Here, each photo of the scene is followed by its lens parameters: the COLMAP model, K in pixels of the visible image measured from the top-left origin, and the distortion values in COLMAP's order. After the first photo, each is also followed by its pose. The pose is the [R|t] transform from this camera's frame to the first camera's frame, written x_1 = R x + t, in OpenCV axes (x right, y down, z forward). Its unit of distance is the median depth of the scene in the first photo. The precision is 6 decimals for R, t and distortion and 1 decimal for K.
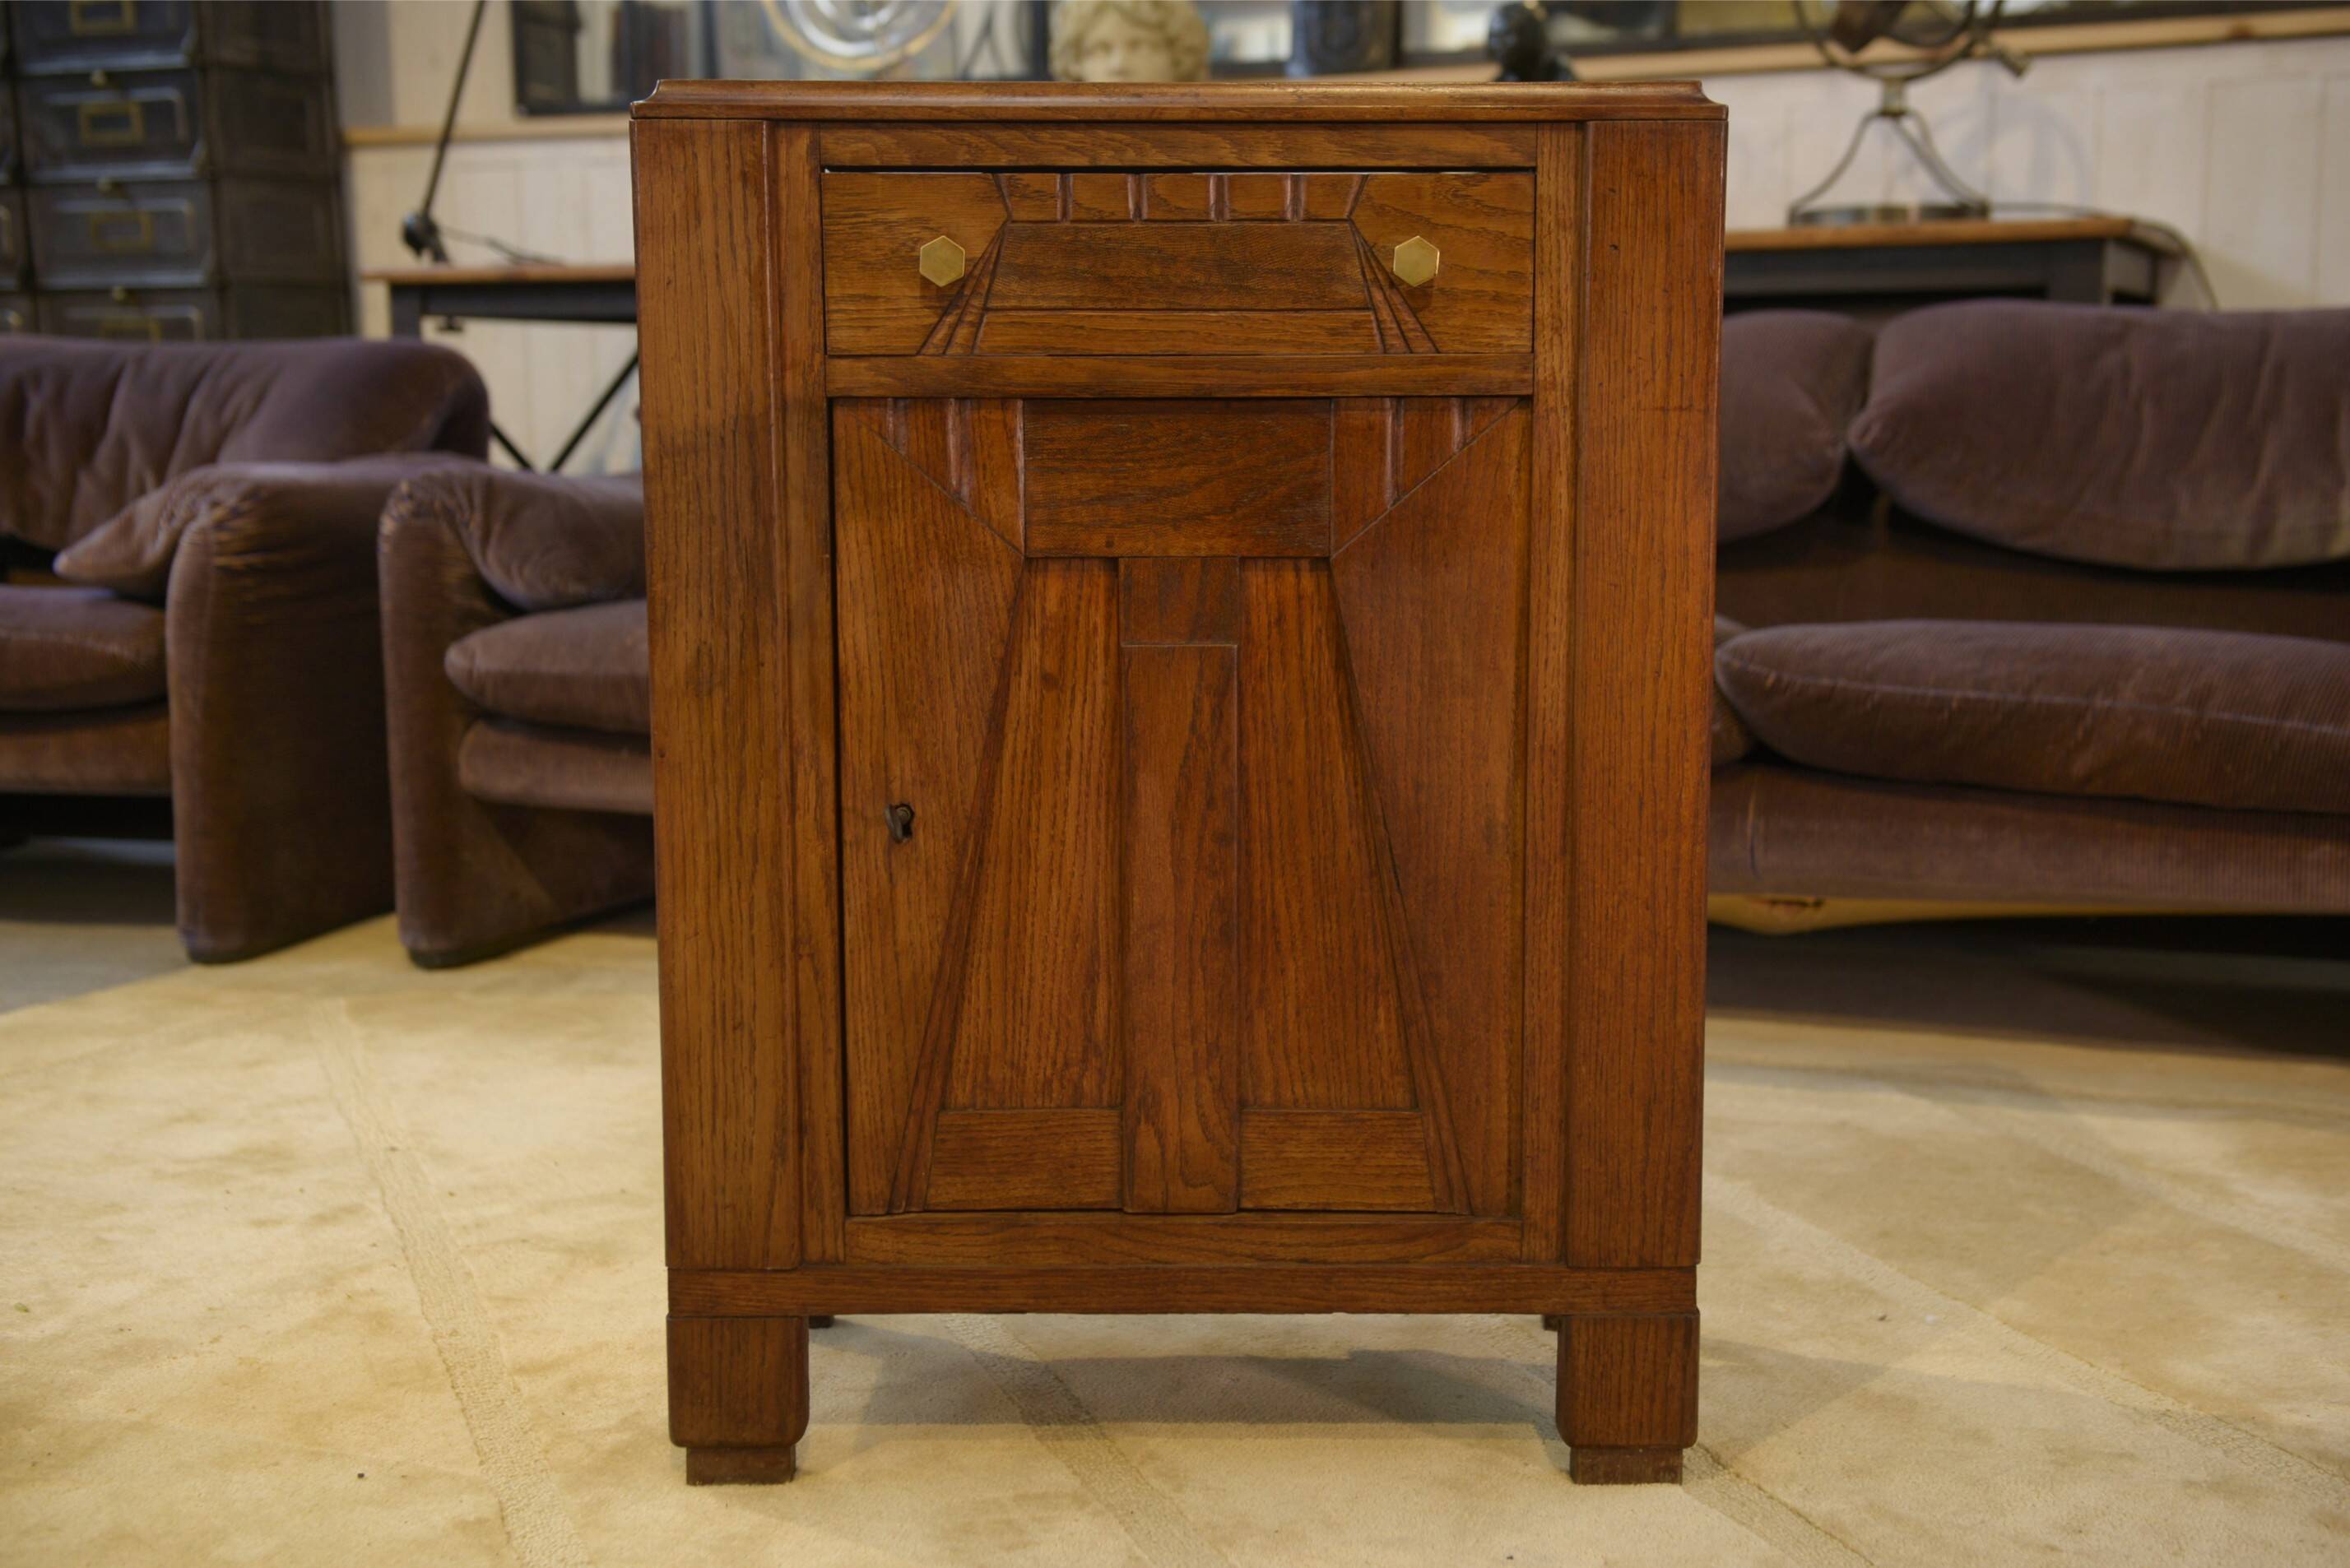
lens RADIAL K [[2816.5, 0, 1194.2], [0, 2816.5, 794.6], [0, 0, 1]] dist [0.077436, 0.000000]
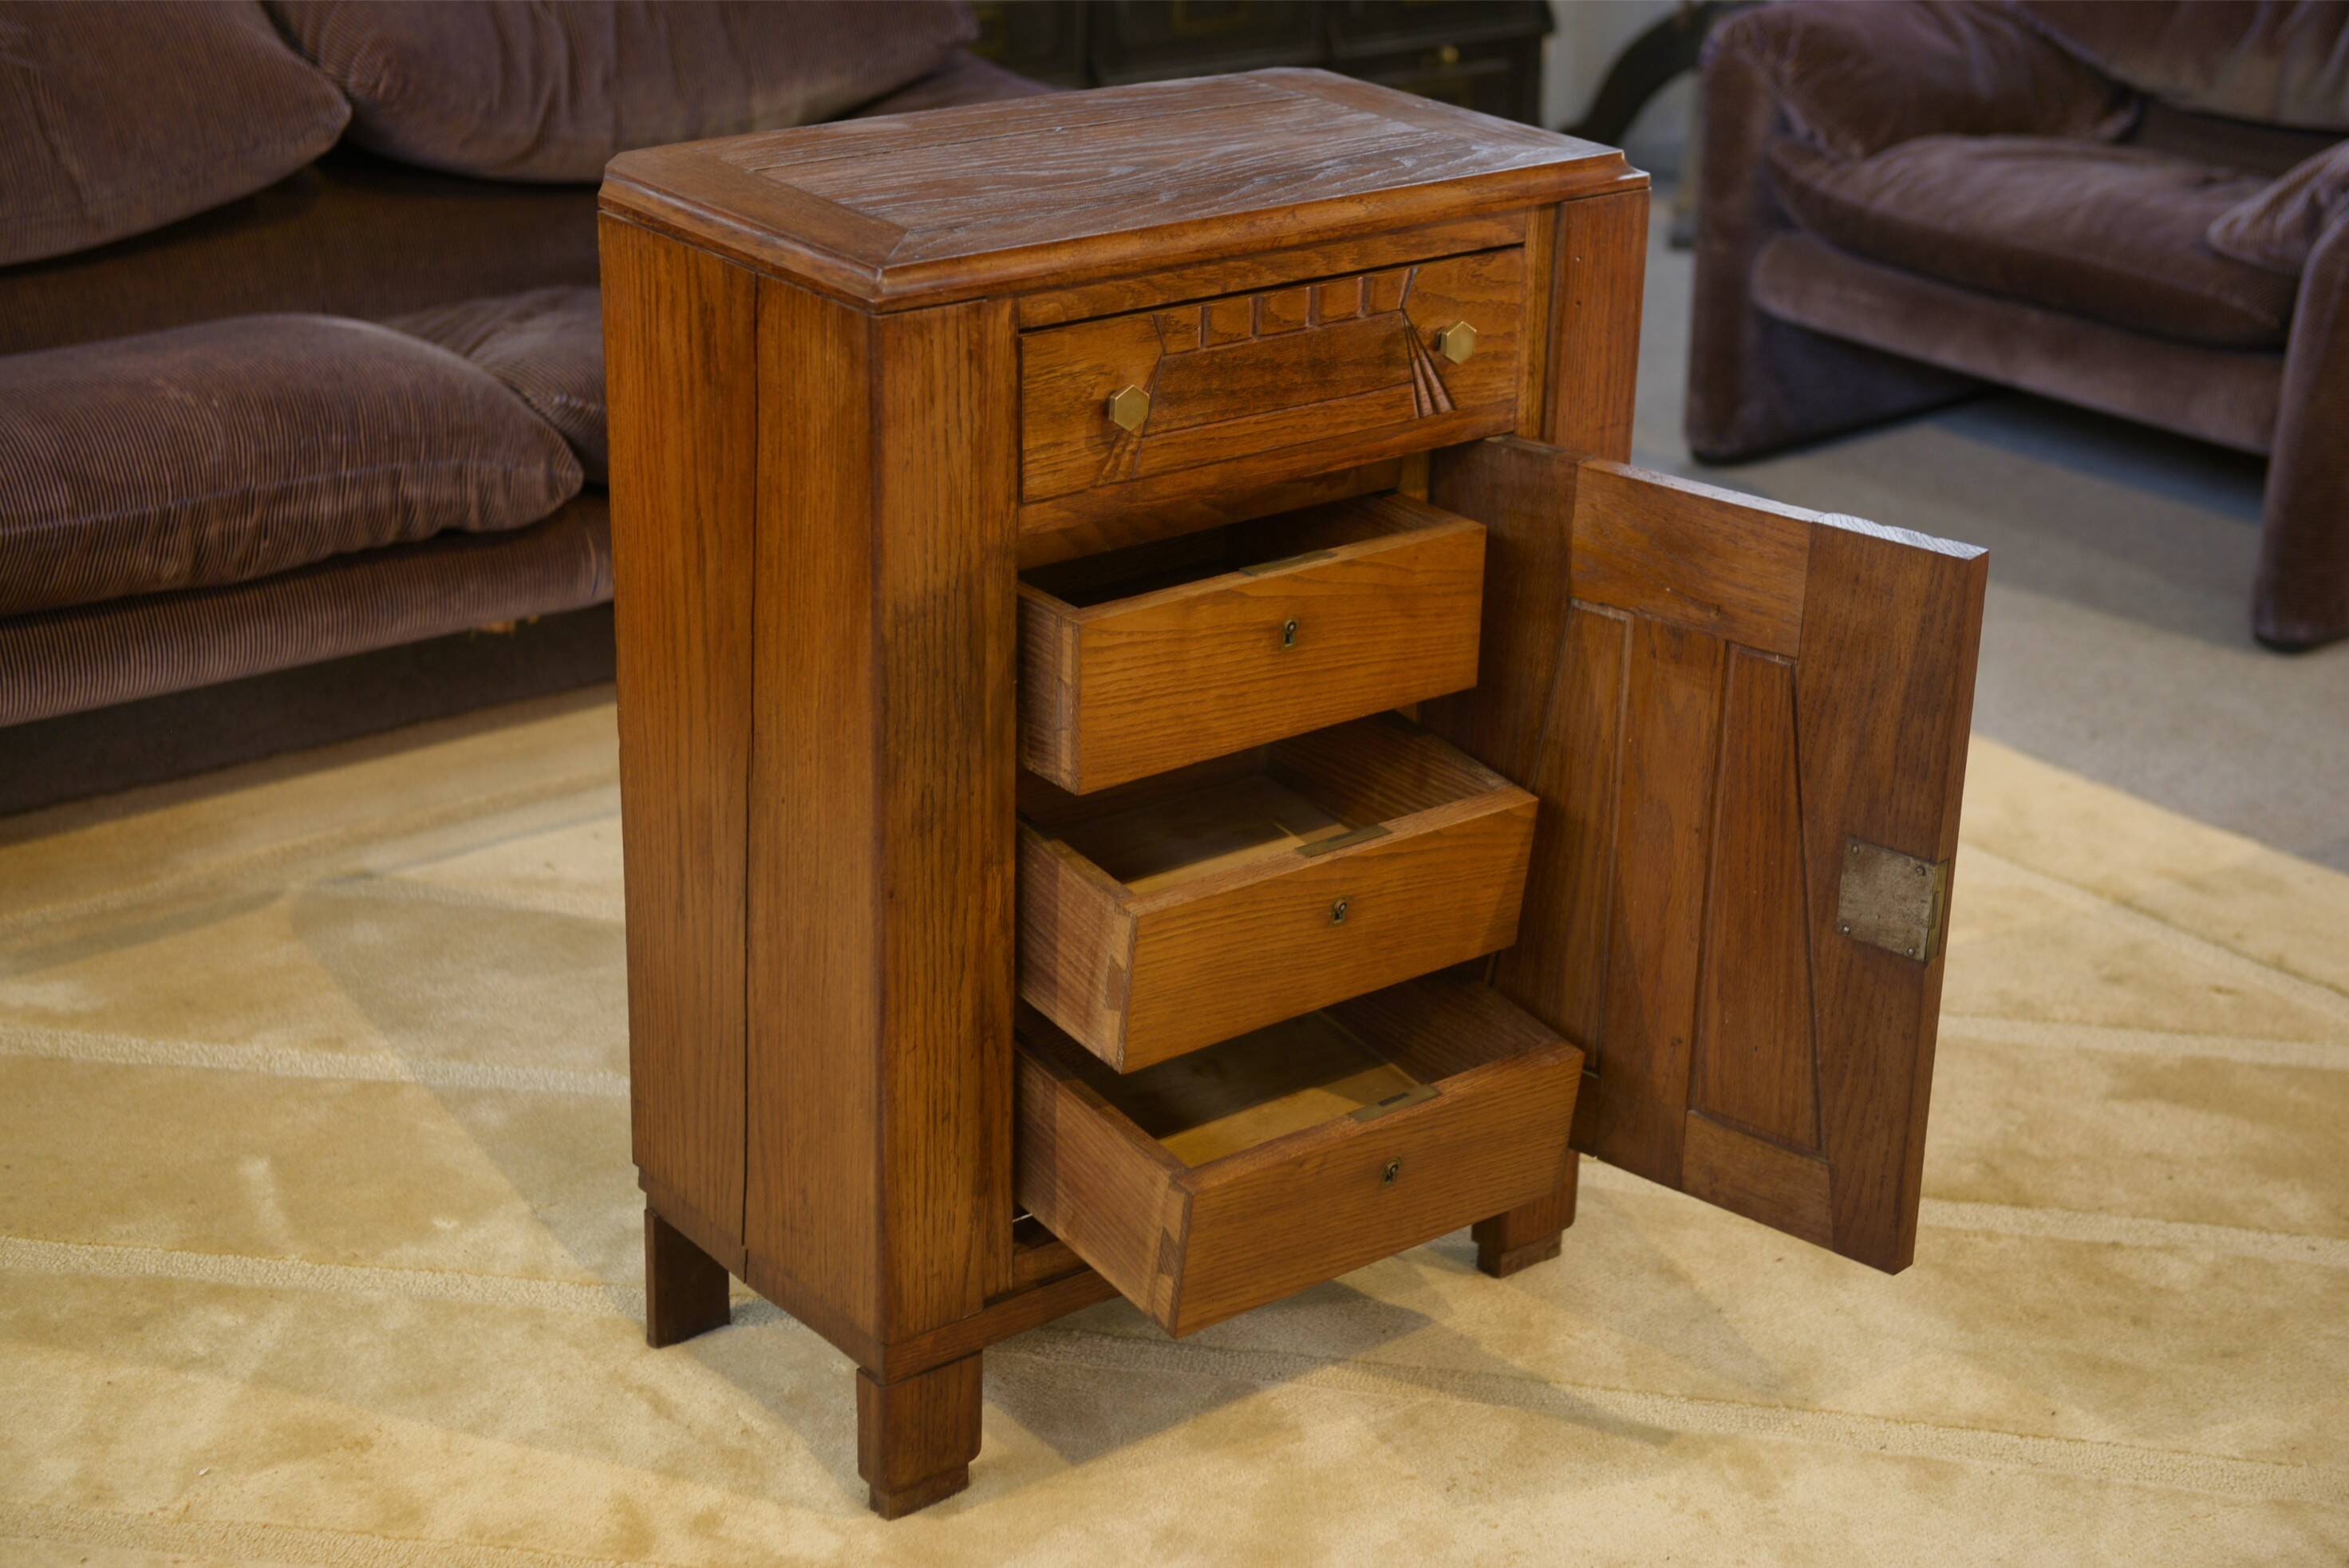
lens RADIAL K [[3751.1, 0, 1169.3], [0, 3751.1, 807.3], [0, 0, 1]] dist [0.144109, 0.000000]
pose [[0.781883, -0.218009, 0.584065, -0.907426], [0.068138, 0.961135, 0.267538, -0.407665], [-0.619691, -0.169386, 0.766349, -0.118197]]
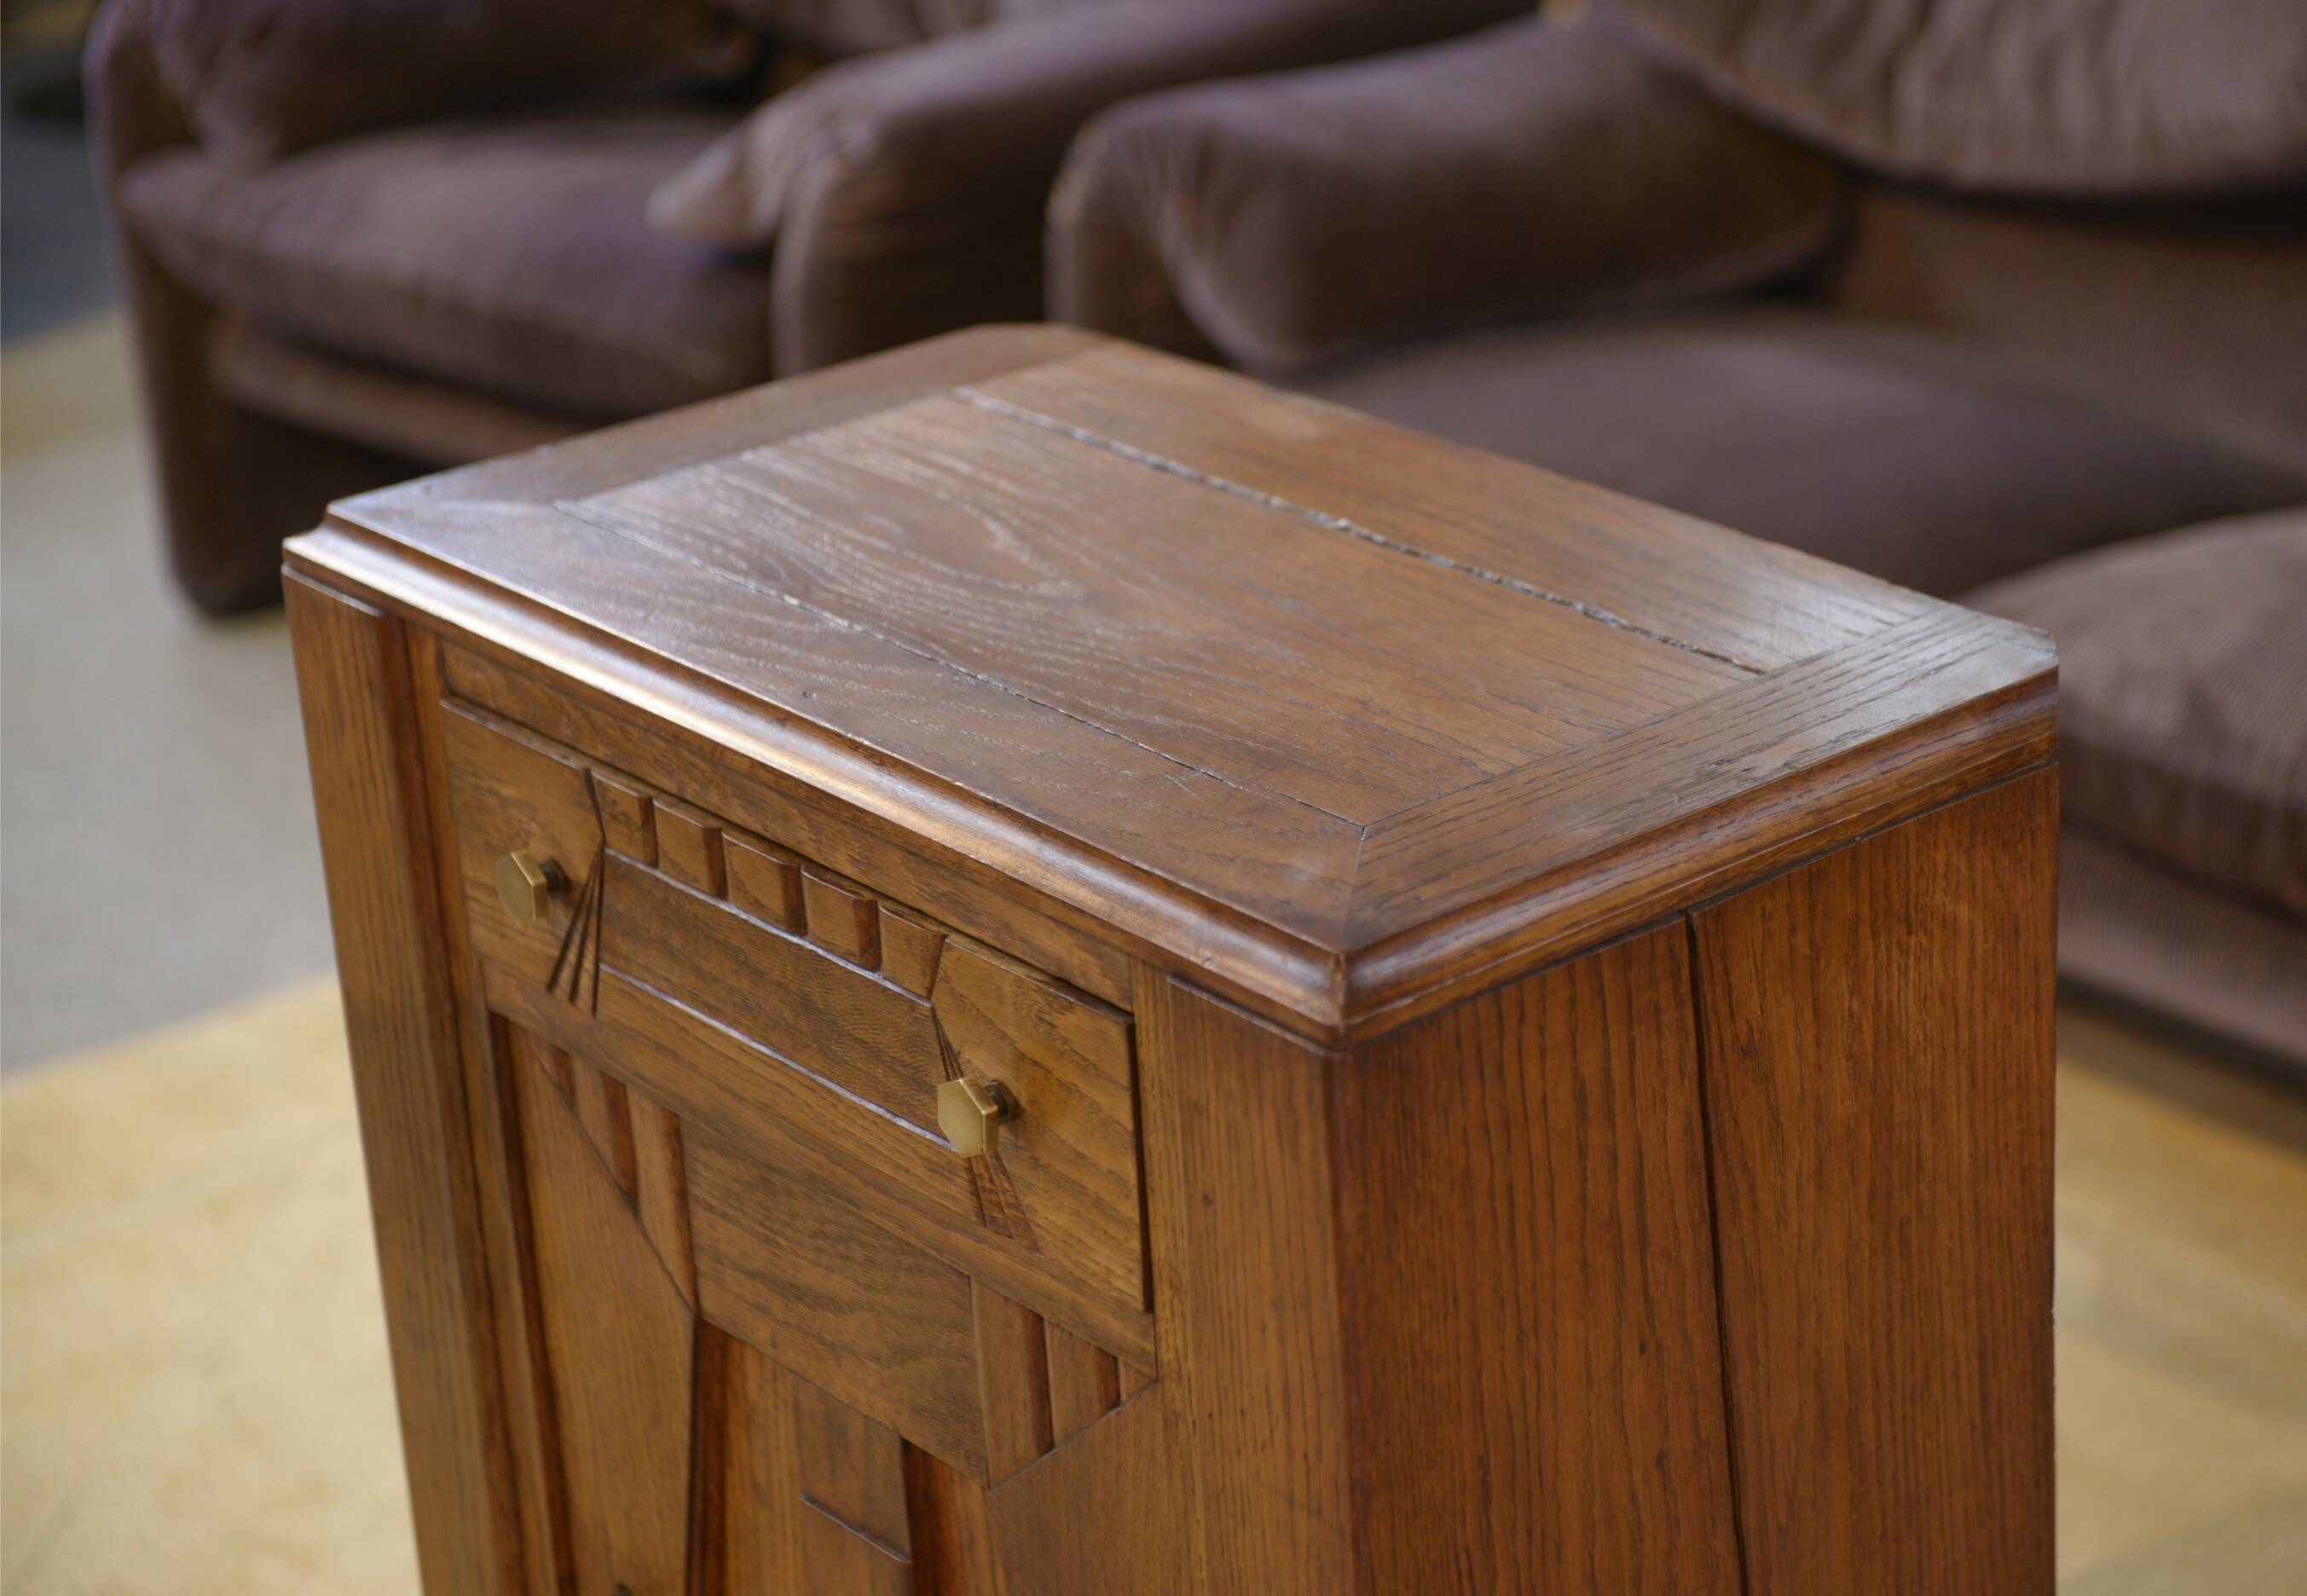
lens RADIAL K [[4783.4, 0, 1265.0], [0, 4783.4, 761.7], [0, 0, 1]] dist [0.132778, 0.000000]
pose [[0.647872, 0.253141, -0.718458, 0.762126], [-0.059797, 0.957159, 0.283322, -0.514376], [0.759398, -0.140595, 0.635254, 0.428951]]
